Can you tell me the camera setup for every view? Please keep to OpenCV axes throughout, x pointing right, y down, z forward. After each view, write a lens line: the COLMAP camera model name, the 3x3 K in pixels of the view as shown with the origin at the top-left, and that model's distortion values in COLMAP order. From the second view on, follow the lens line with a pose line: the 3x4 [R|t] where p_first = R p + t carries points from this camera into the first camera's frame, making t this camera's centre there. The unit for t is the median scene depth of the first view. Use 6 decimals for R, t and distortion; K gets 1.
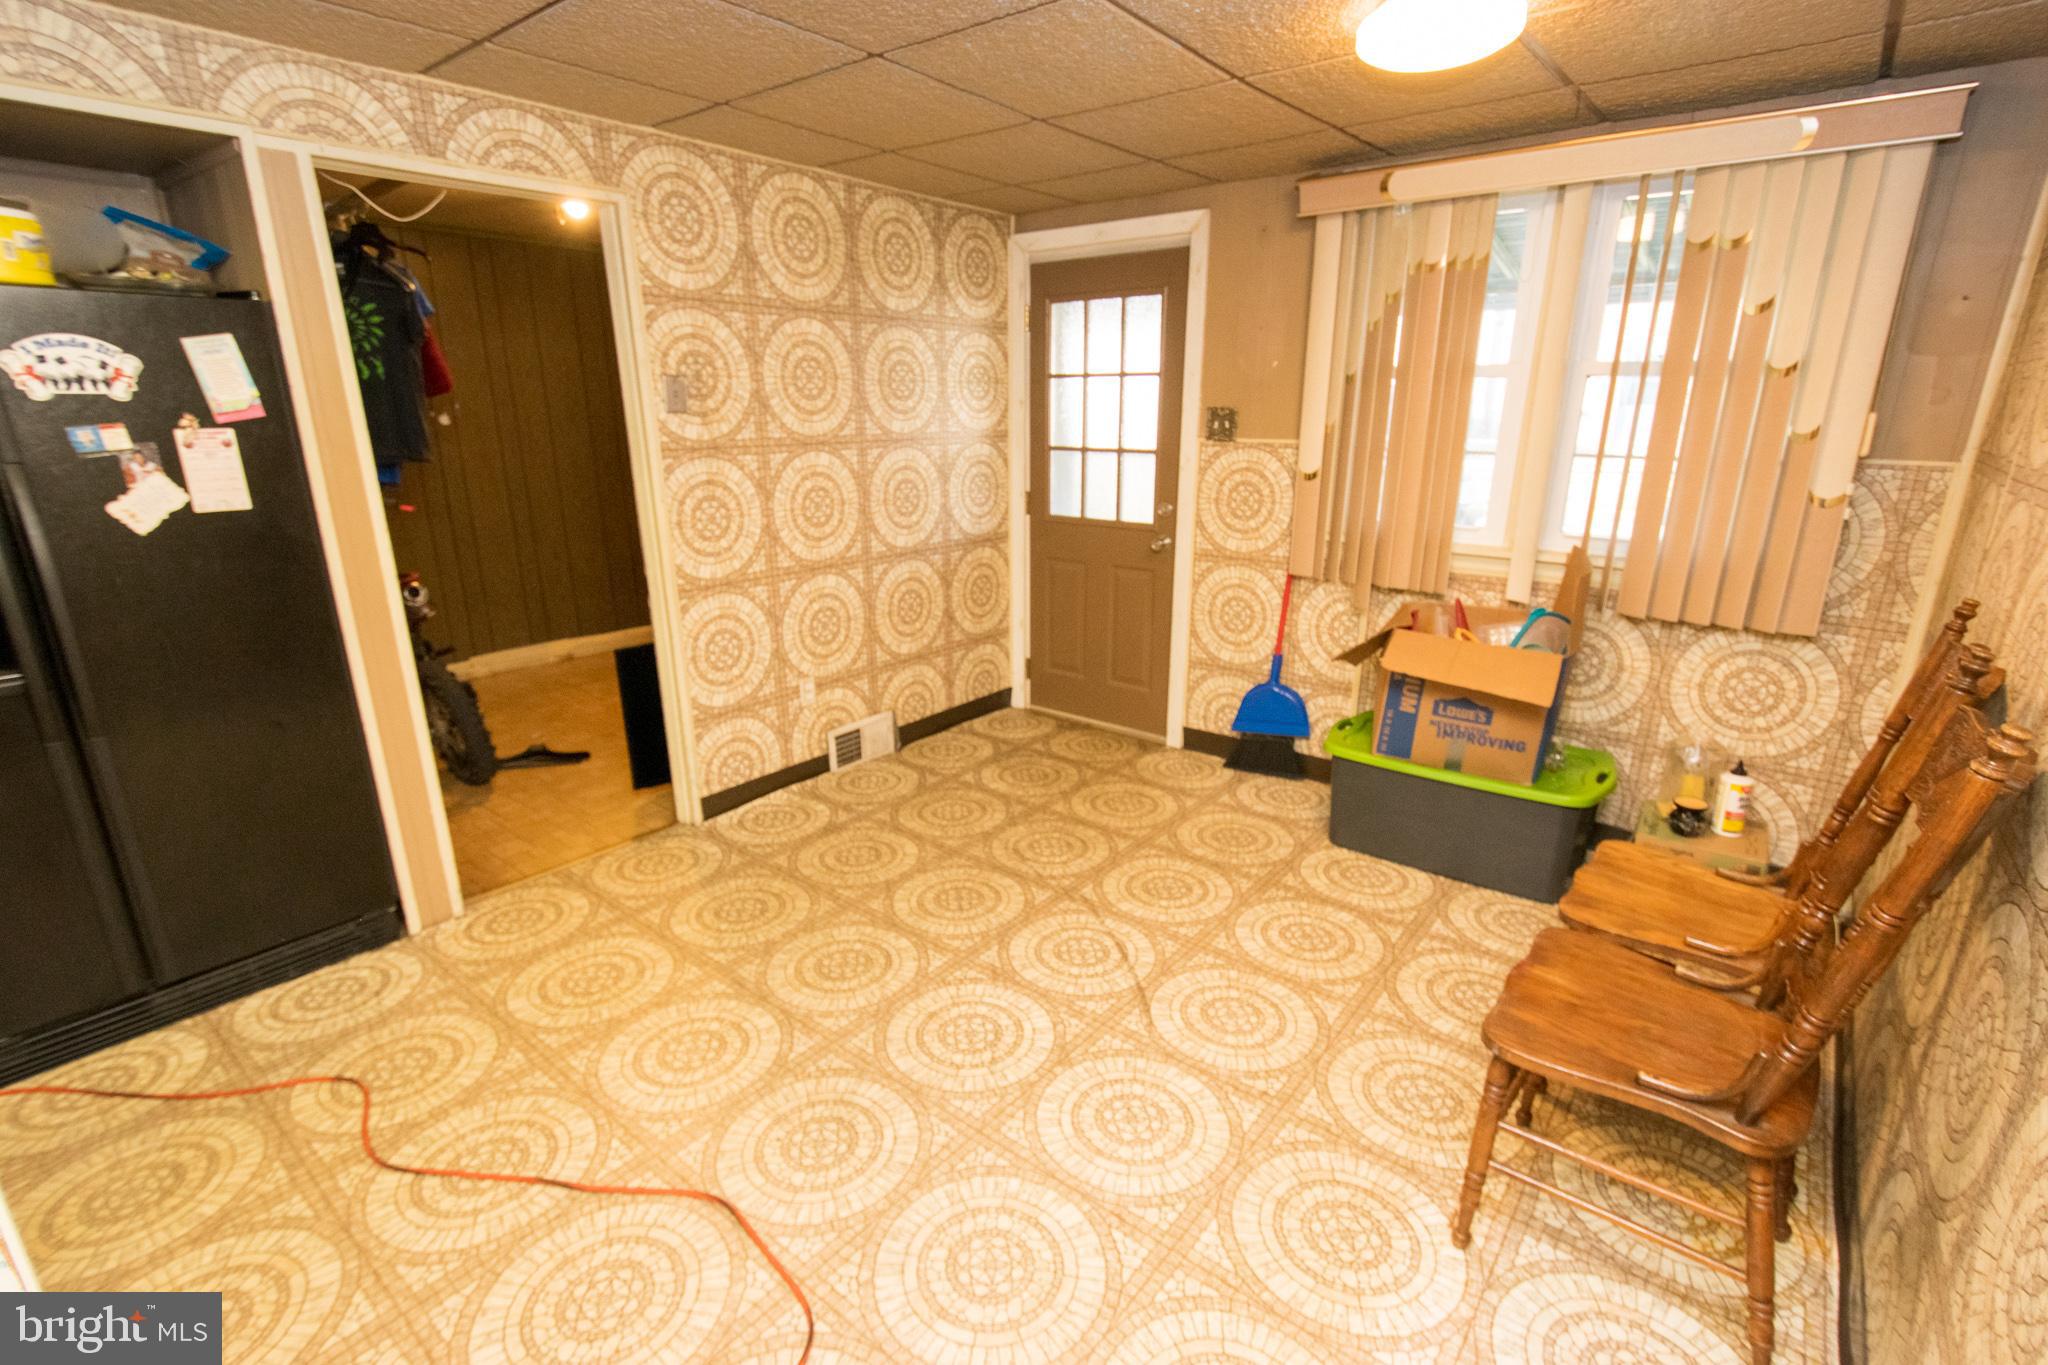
lens RADIAL K [[943.3, 0, 1034.4], [0, 943.3, 689.5], [0, 0, 1]] dist [0.005457, -0.004582]
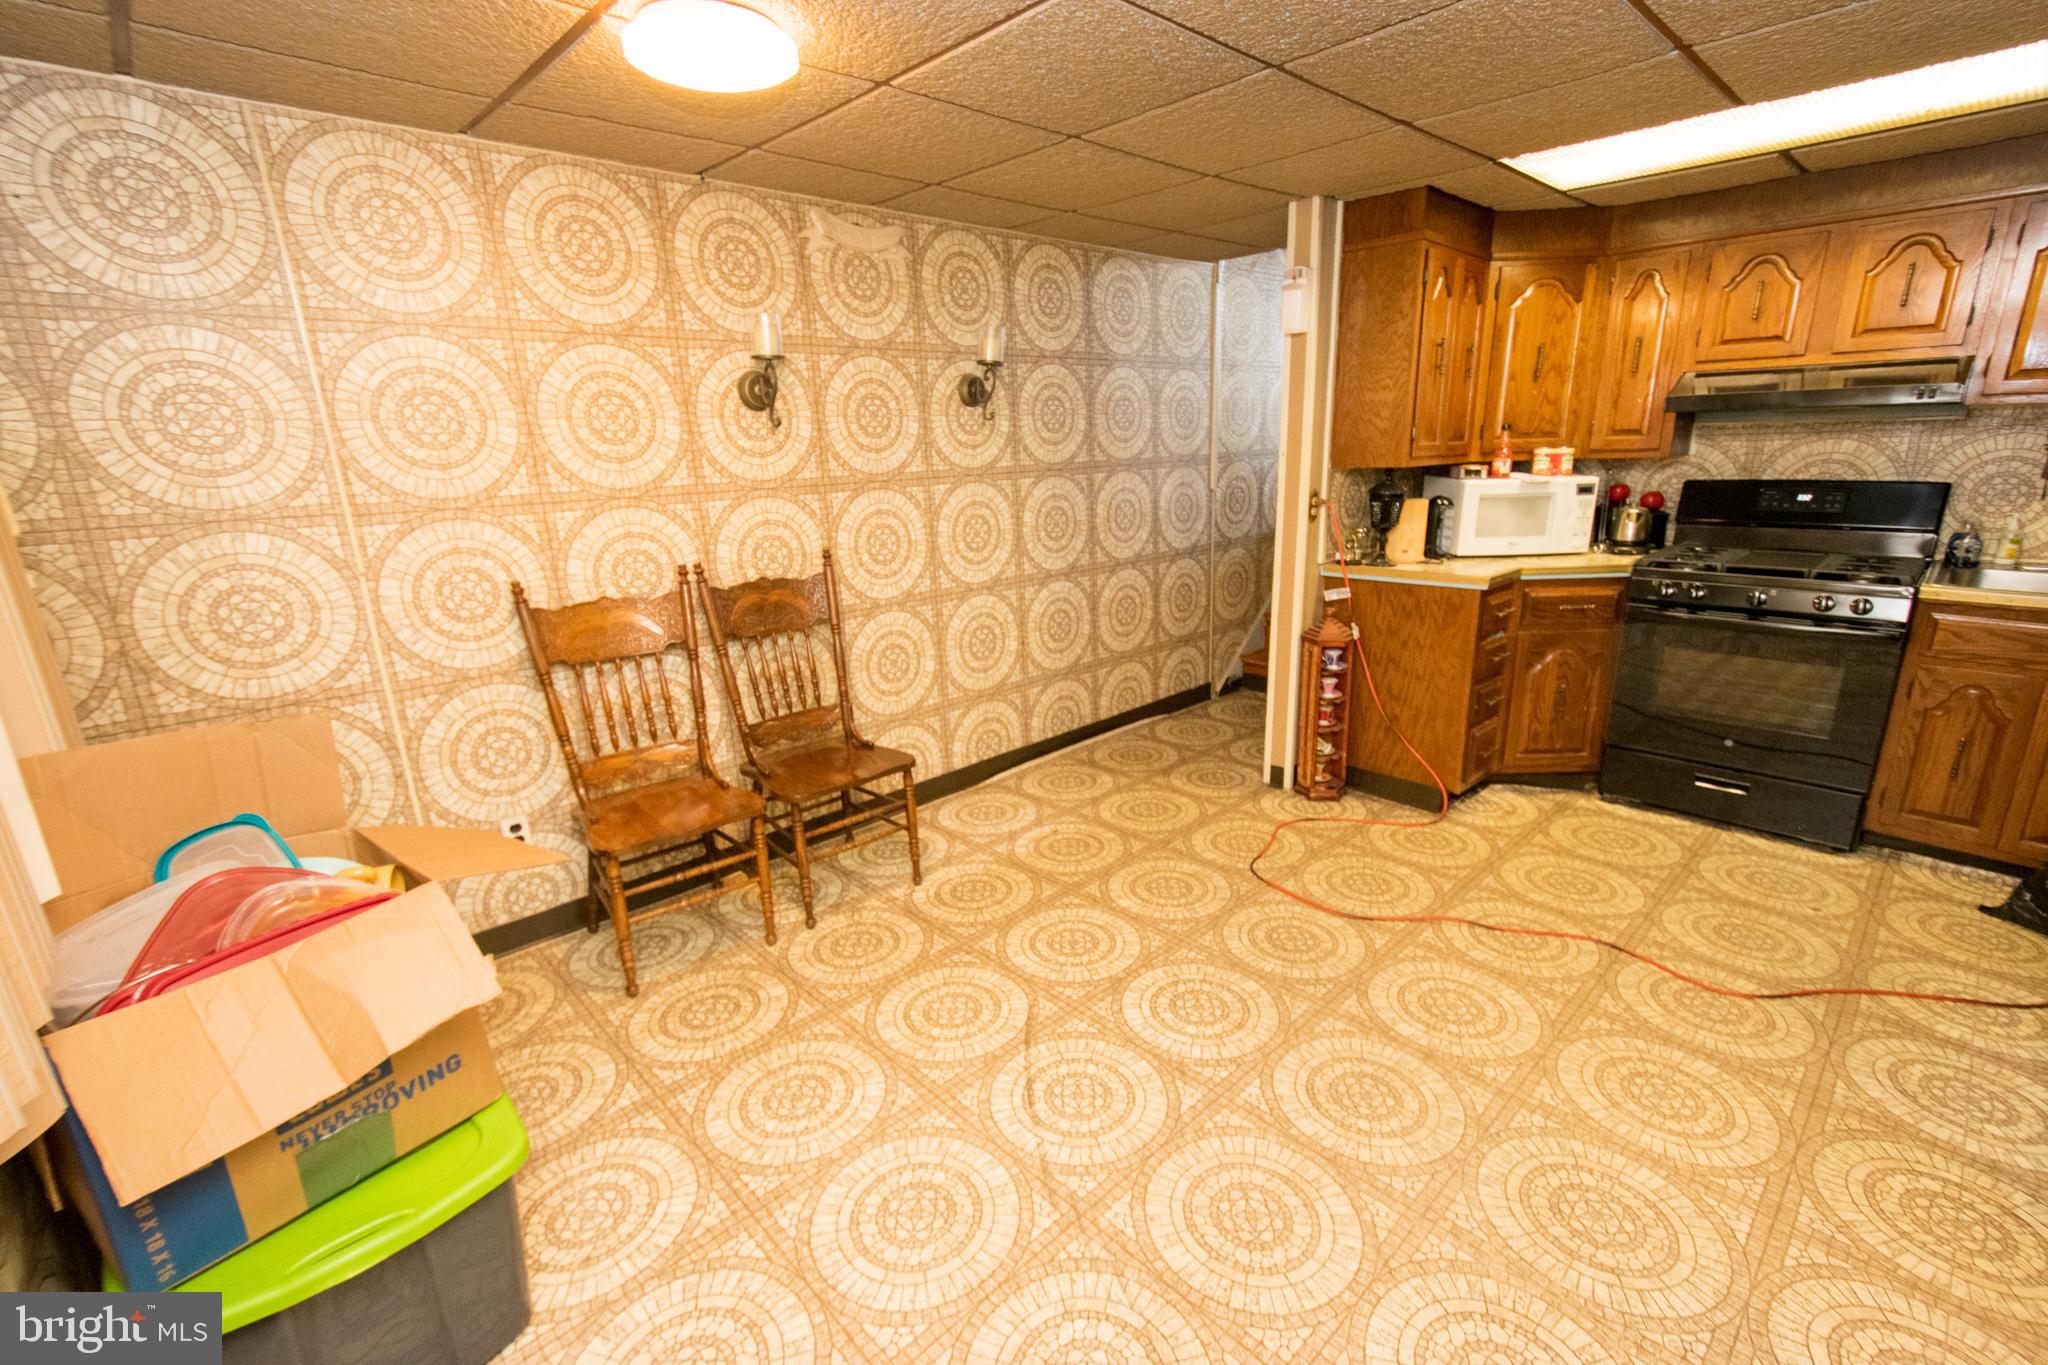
lens RADIAL K [[894.8, 0, 1037.0], [0, 894.8, 690.9], [0, 0, 1]] dist [0.008946, -0.000755]
pose [[-0.990165, -0.011048, 0.139468, -0.017397], [0.066363, 0.840501, 0.537730, -0.392159], [-0.123163, 0.541697, -0.831502, 1.290461]]
